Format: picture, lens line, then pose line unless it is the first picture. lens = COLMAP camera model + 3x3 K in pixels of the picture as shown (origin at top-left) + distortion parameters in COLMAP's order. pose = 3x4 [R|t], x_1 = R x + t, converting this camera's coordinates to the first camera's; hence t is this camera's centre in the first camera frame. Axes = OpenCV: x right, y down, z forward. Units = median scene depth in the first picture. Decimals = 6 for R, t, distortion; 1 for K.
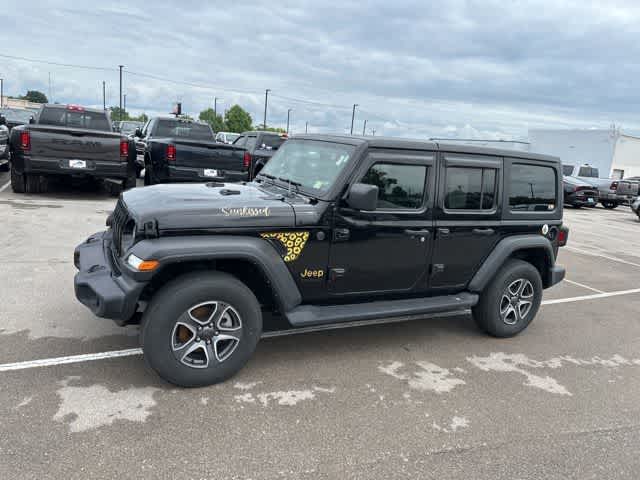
lens RADIAL K [[452.2, 0, 317.2], [0, 452.2, 237.0], [0, 0, 1]] dist [0.026058, -0.029530]
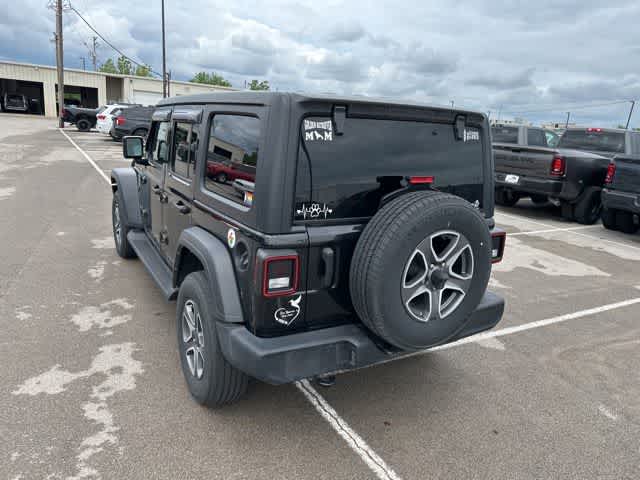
lens RADIAL K [[452.2, 0, 316.2], [0, 452.2, 238.6], [0, 0, 1]] dist [0.026058, -0.029530]
pose [[0.053124, 0.155302, -0.986438, 1.246922], [-0.263119, 0.955101, 0.136198, -0.137565], [0.963300, 0.252315, 0.091602, 1.295924]]
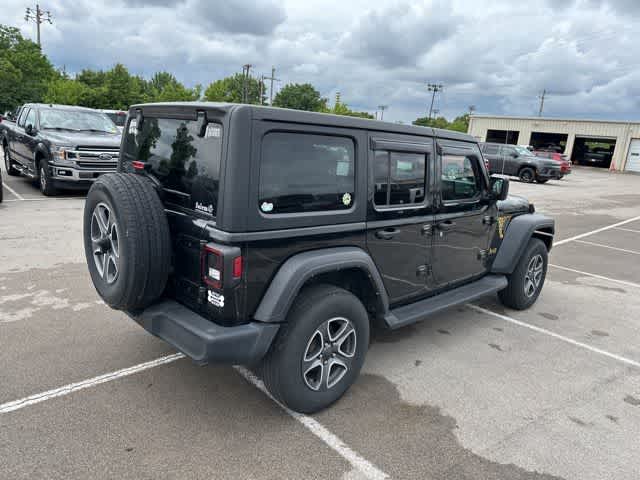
lens RADIAL K [[452.2, 0, 319.3], [0, 452.2, 239.2], [0, 0, 1]] dist [0.026058, -0.029530]
pose [[-0.947734, -0.106686, -0.300698, 0.569710], [-0.221852, 0.897675, 0.380739, -0.400646], [0.229309, 0.427549, -0.874425, 2.217016]]
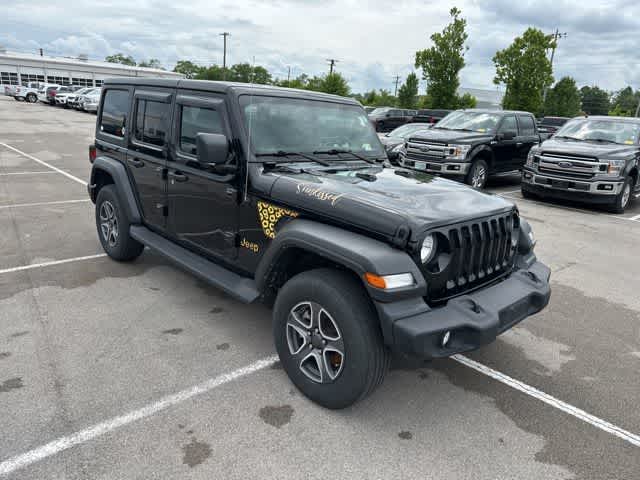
lens RADIAL K [[452.2, 0, 317.6], [0, 452.2, 242.3], [0, 0, 1]] dist [0.026058, -0.029530]
pose [[-0.271854, -0.388849, 0.880280, -0.991646], [0.099948, 0.898374, 0.427708, -0.379373], [-0.957134, 0.204256, -0.205362, 1.354146]]
